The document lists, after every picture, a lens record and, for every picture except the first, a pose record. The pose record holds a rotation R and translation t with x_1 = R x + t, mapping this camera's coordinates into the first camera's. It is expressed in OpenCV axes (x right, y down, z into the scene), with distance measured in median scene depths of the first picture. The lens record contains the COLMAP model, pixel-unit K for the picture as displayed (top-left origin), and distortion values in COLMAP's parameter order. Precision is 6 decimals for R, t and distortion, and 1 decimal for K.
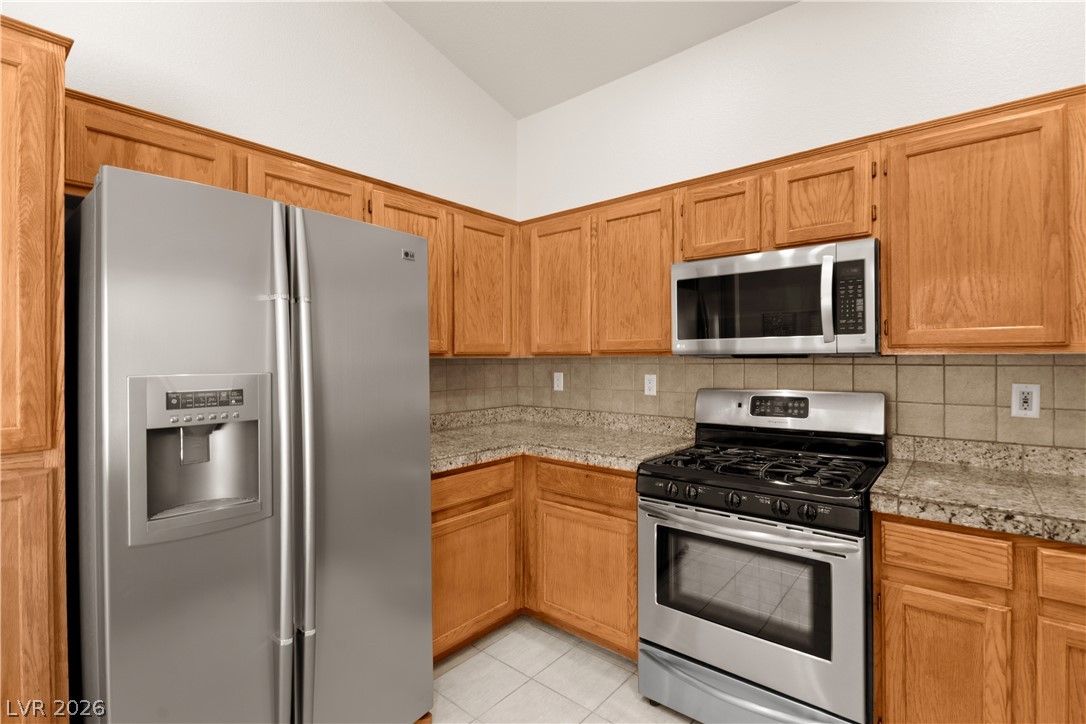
lens RADIAL K [[505.9, 0, 543.0], [0, 505.9, 362.0], [0, 0, 1]] dist [-0.002405, -0.000631]
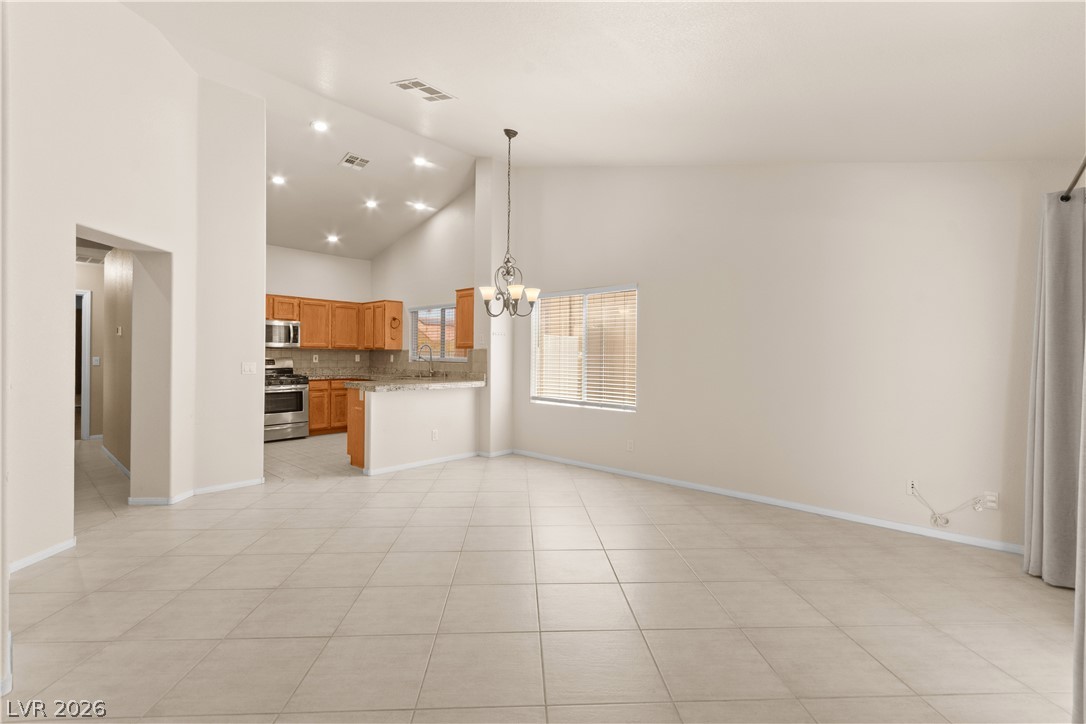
lens RADIAL K [[477.4, 0, 543.0], [0, 477.4, 362.0], [0, 0, 1]] dist [0.001922, 0.000350]
pose [[0.028469, 0.002247, 0.999592, -1.089732], [-0.001406, 0.999997, -0.002208, 0.036133], [-0.999594, -0.001343, 0.028472, -0.393969]]
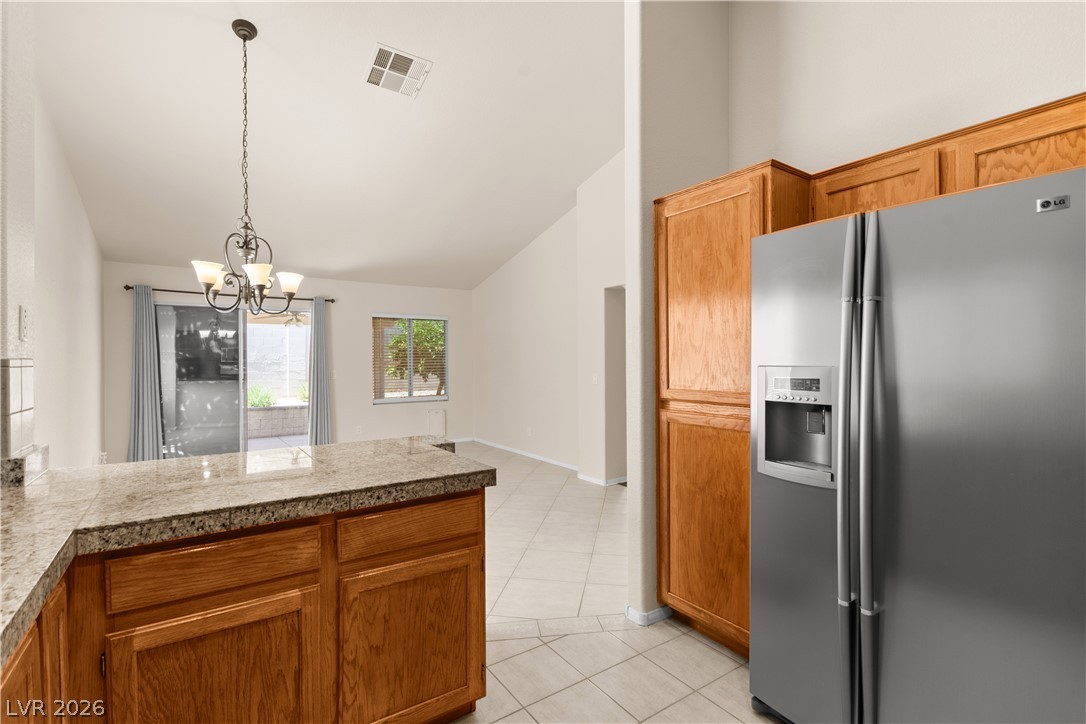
lens RADIAL K [[505.9, 0, 543.0], [0, 505.9, 362.0], [0, 0, 1]] dist [-0.002405, -0.000631]
pose [[-0.265327, 0.012667, -0.964075, 0.794851], [0.001423, 0.999918, 0.012747, -0.004741], [0.964157, 0.002010, -0.265324, 0.674197]]
